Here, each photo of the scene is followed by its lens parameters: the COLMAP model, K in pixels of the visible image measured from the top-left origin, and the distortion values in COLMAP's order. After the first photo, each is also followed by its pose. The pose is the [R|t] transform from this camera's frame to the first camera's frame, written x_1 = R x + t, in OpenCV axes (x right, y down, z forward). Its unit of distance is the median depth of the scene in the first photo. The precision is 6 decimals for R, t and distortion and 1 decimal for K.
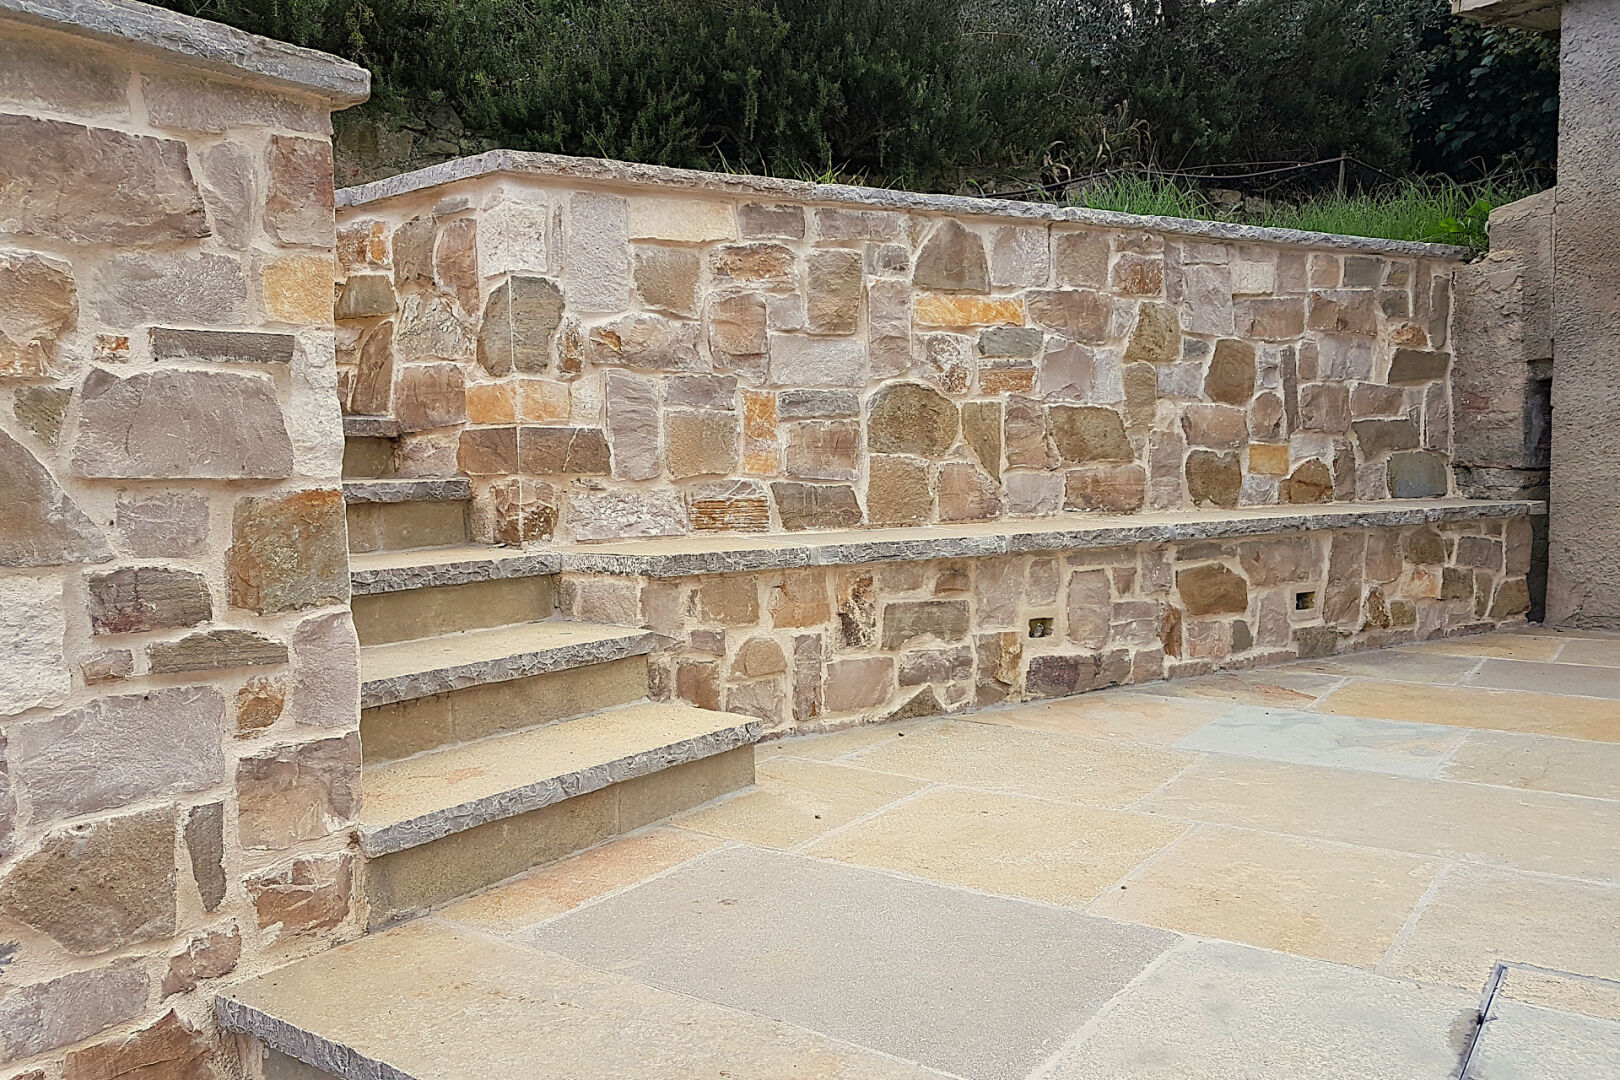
lens RADIAL K [[1242.2, 0, 793.4], [0, 1242.2, 578.1], [0, 0, 1]] dist [0.006949, -0.003374]
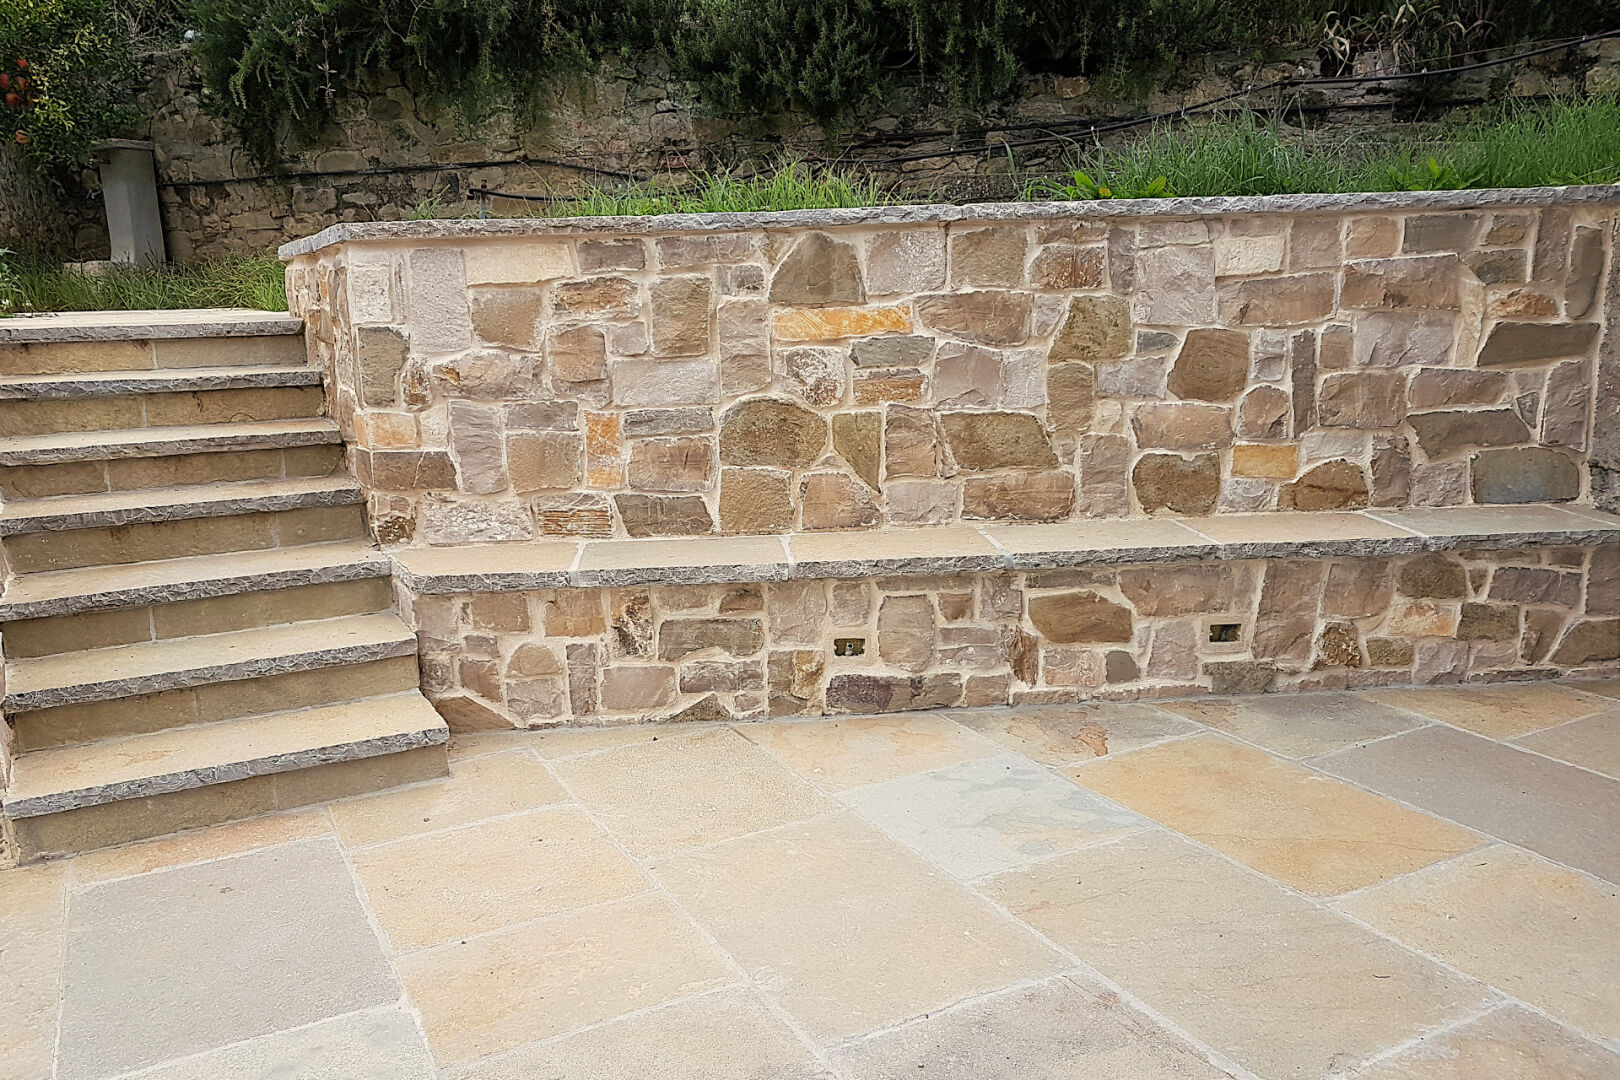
lens RADIAL K [[1242.2, 0, 797.8], [0, 1242.2, 605.5], [0, 0, 1]] dist [0.006949, -0.003374]
pose [[0.899572, 0.104440, -0.424102, 0.599408], [-0.035620, 0.985298, 0.167087, -0.166860], [0.435318, -0.135200, 0.890067, 0.062640]]
